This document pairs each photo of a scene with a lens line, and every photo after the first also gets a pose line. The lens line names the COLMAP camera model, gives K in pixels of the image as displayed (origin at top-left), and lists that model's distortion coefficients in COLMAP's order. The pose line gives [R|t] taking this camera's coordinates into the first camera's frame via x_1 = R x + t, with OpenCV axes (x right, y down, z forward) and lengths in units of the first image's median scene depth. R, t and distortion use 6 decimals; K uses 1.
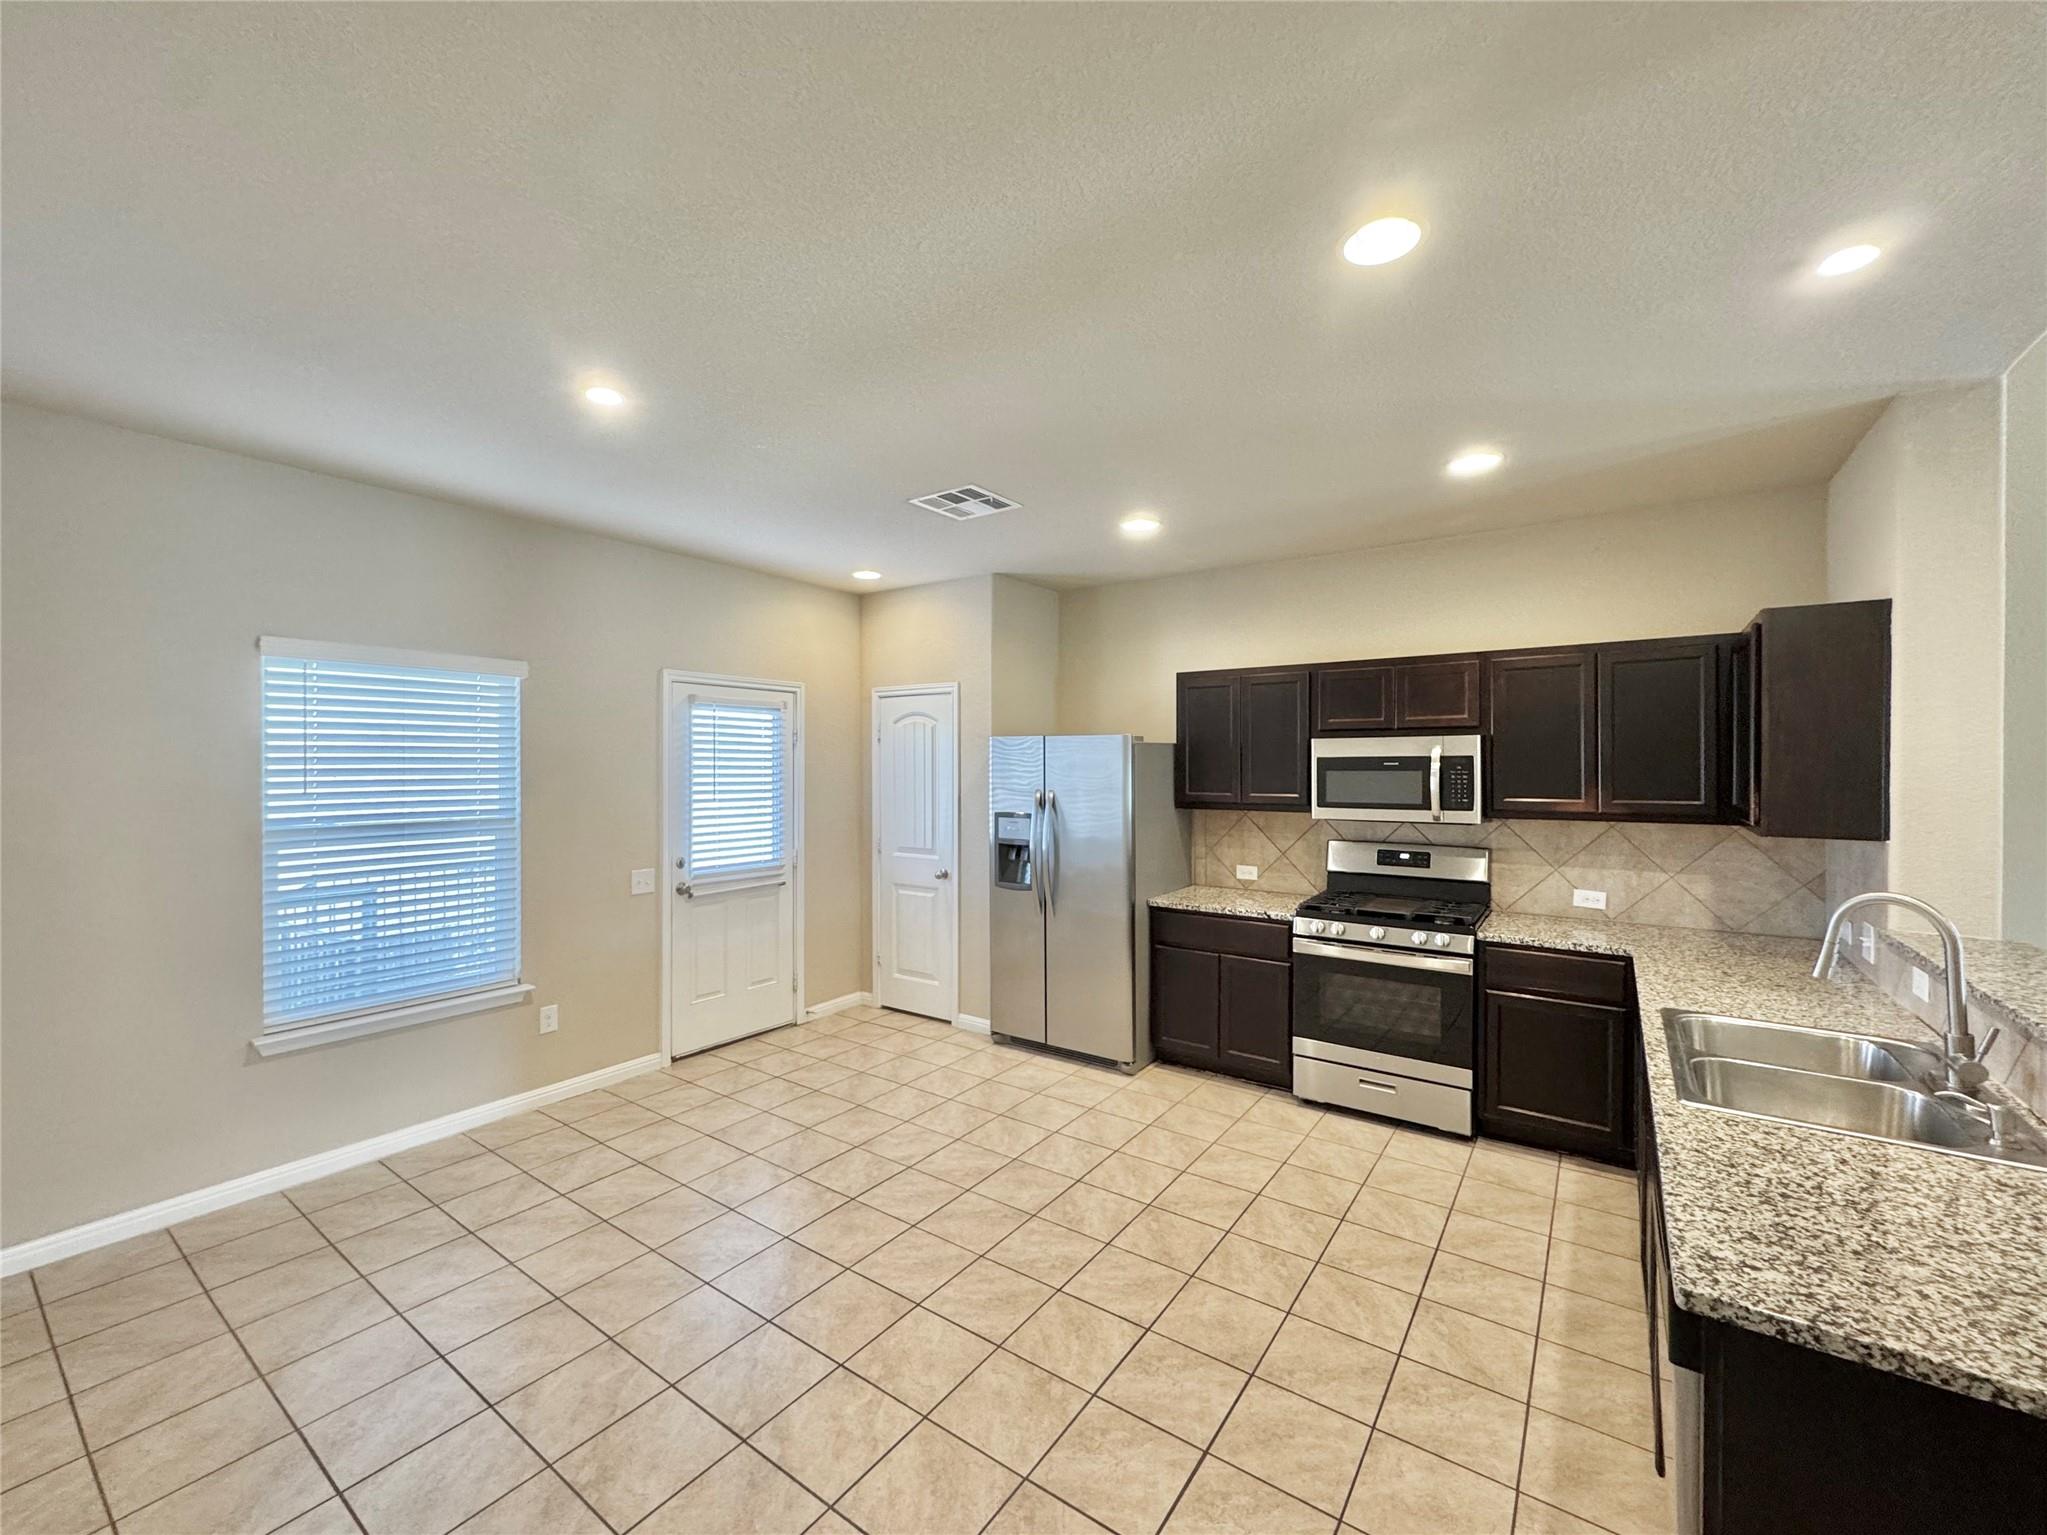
lens RADIAL K [[822.6, 0, 1009.3], [0, 822.6, 768.8], [0, 0, 1]] dist [-0.000689, -0.000206]
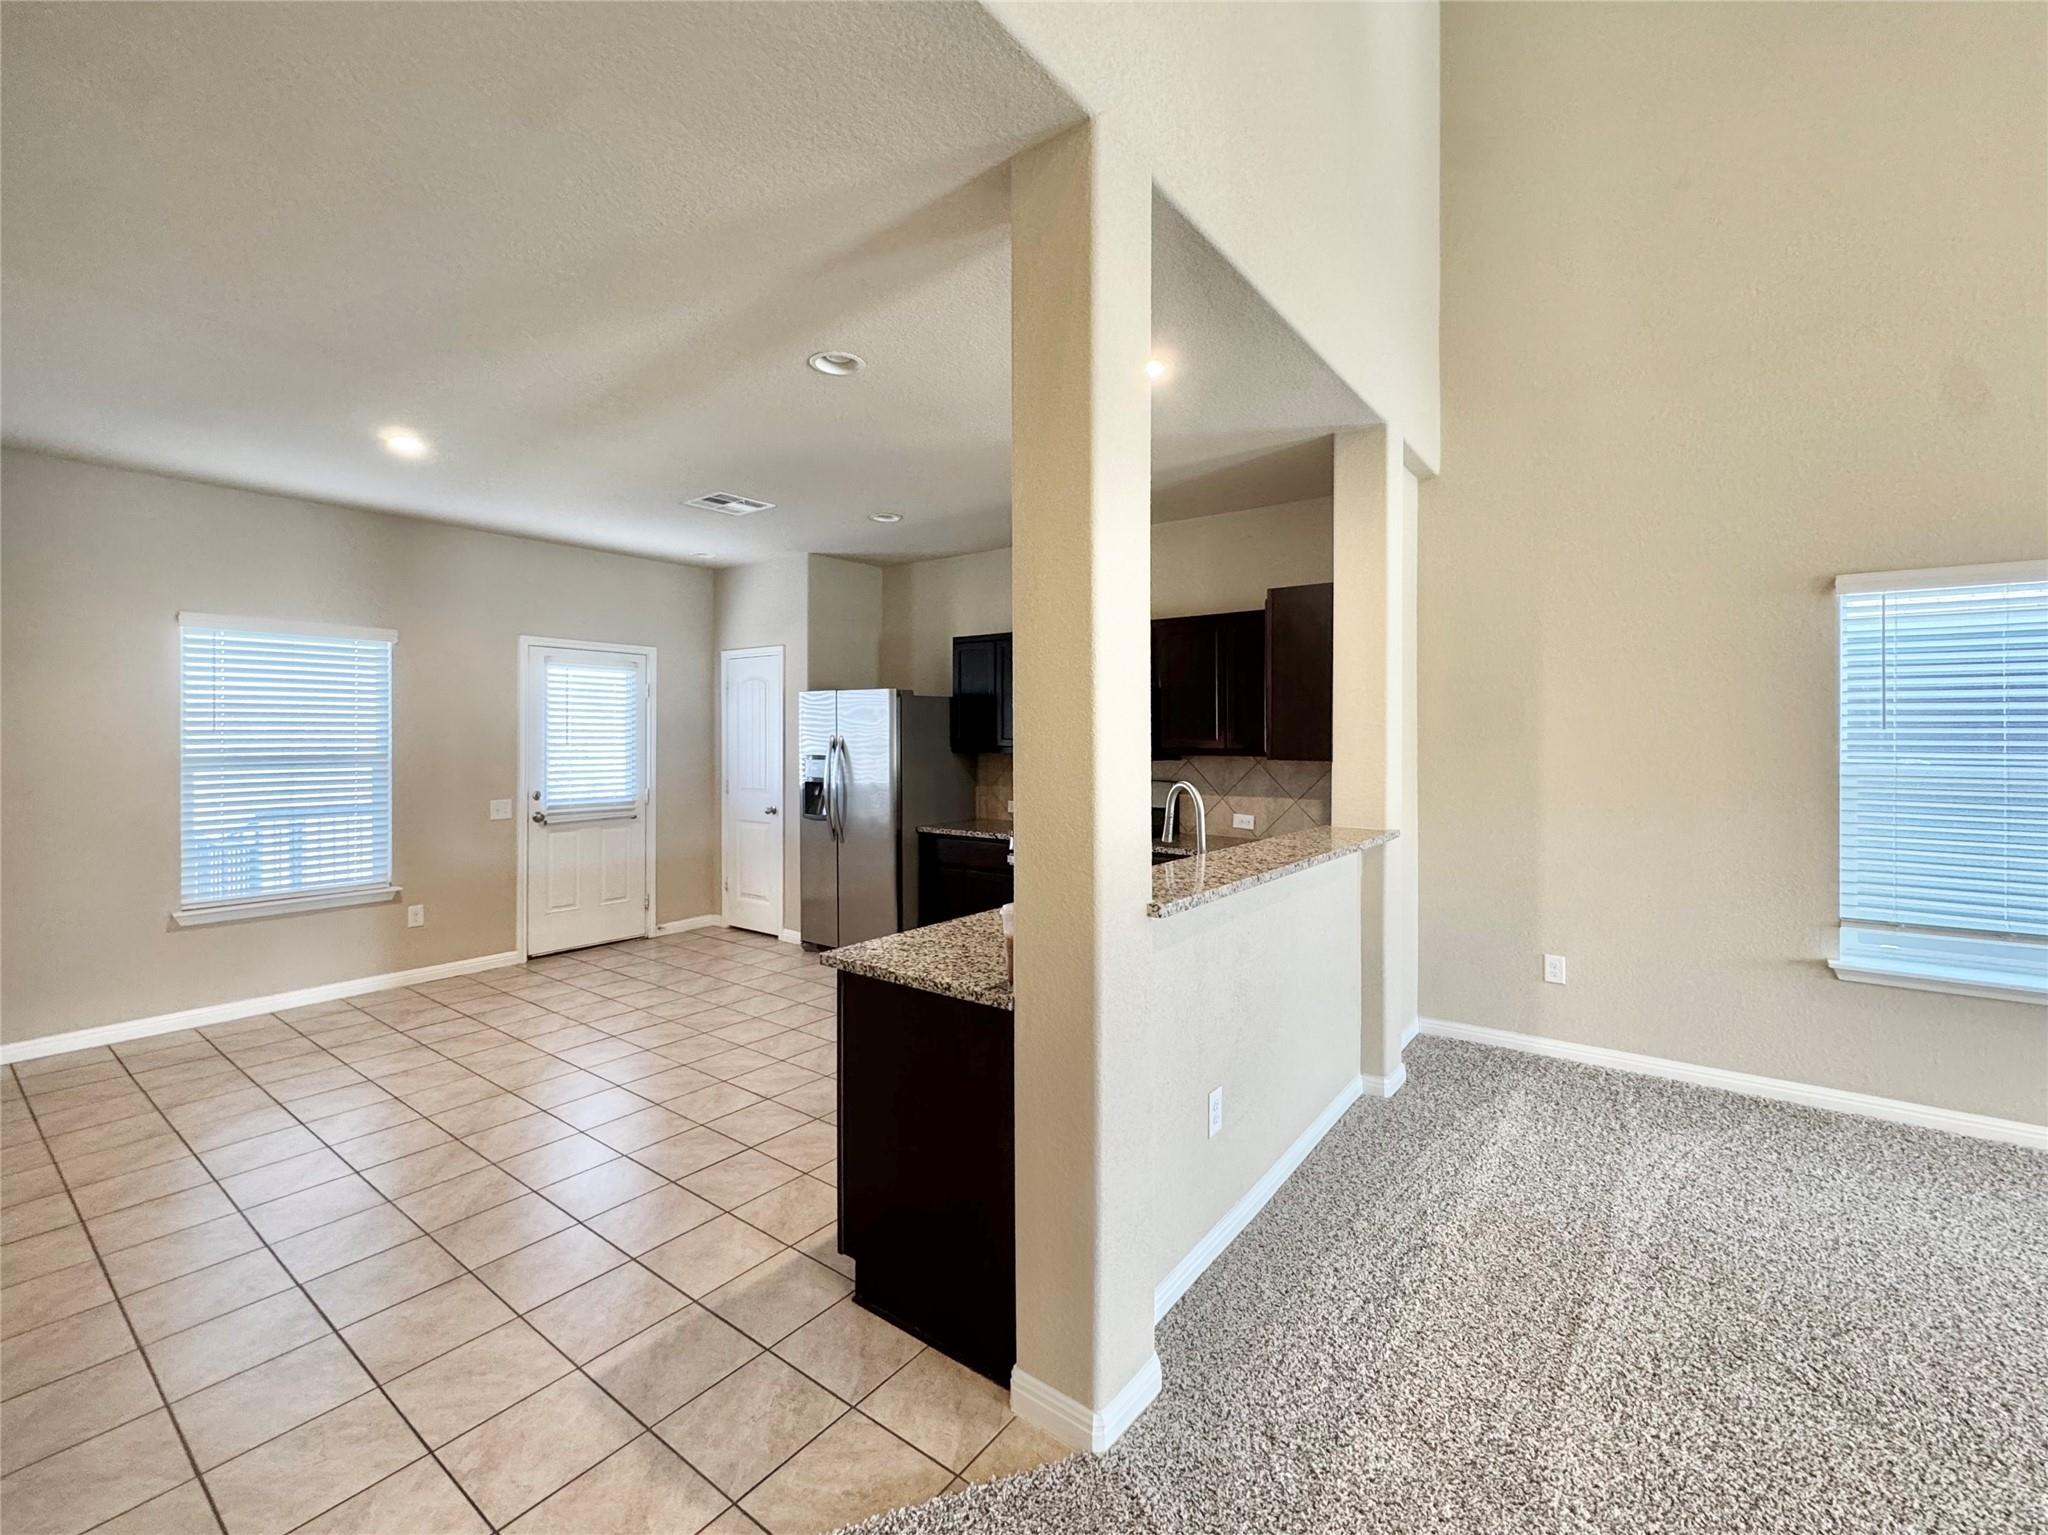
lens RADIAL K [[876.1, 0, 1001.3], [0, 876.1, 736.1], [0, 0, 1]] dist [-0.000508, 0.000365]
pose [[0.999583, 0.001650, -0.028829, 0.331823], [-0.001671, 0.999998, -0.000734, 0.028323], [0.028828, 0.000782, 0.999584, -0.274631]]
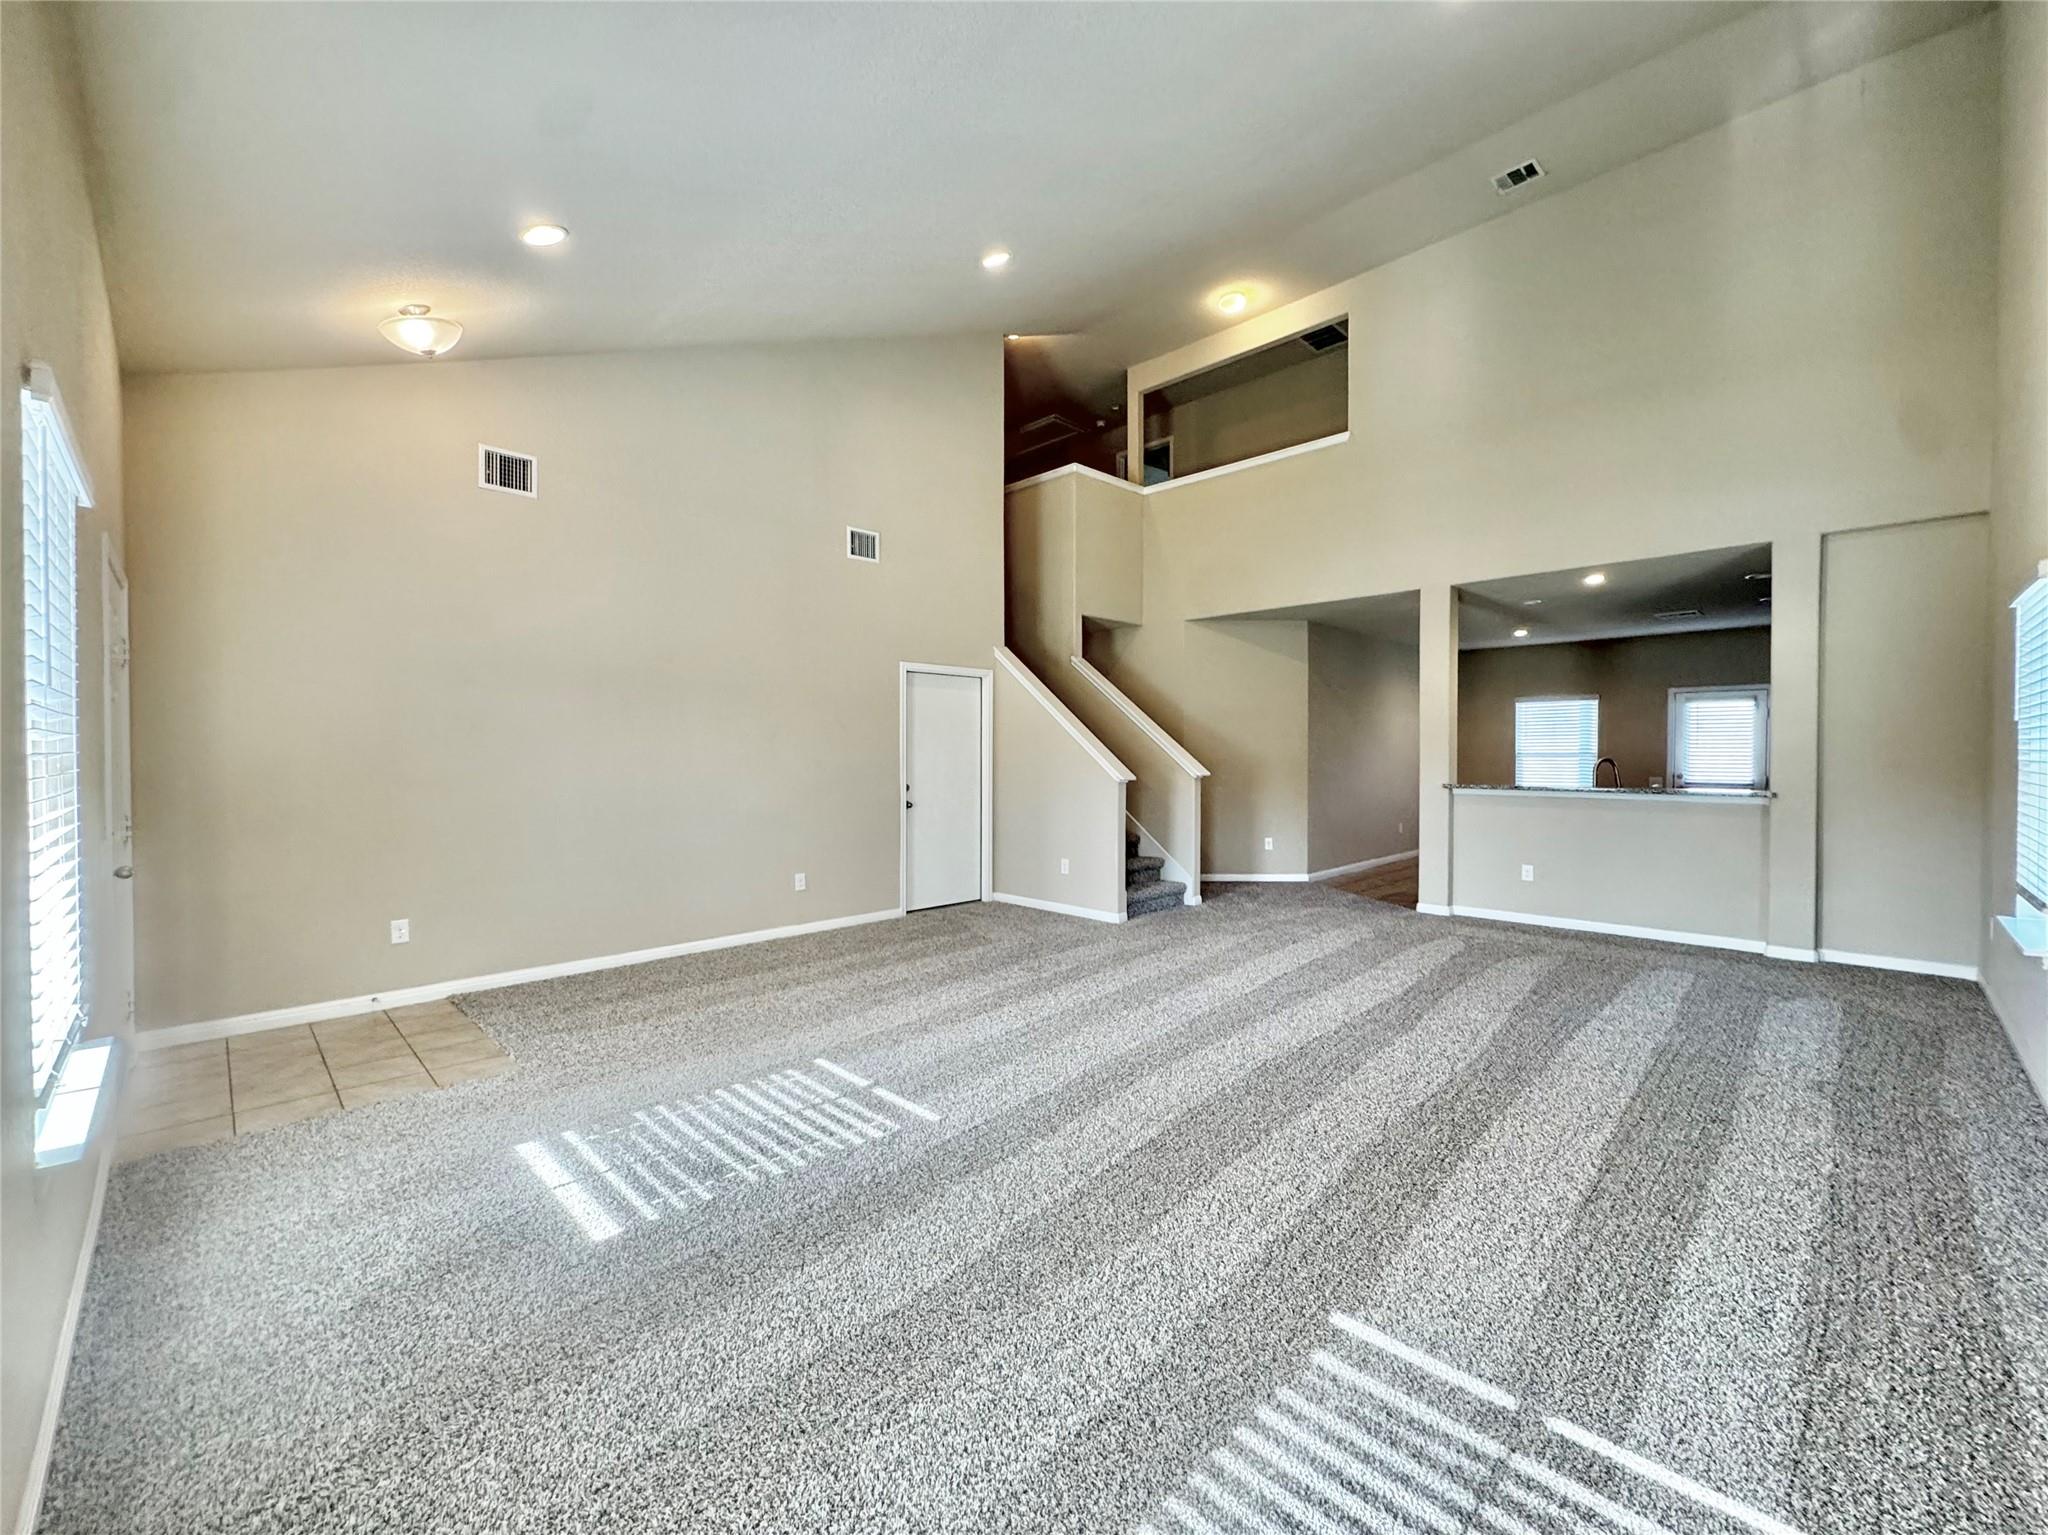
lens RADIAL K [[823.6, 0, 1024.8], [0, 823.6, 774.2], [0, 0, 1]] dist [-0.001390, -0.000353]
pose [[-0.163310, 0.027065, -0.986203, 2.100195], [-0.003166, 0.999604, 0.027957, 0.056718], [0.986570, 0.007688, -0.163160, -0.351231]]
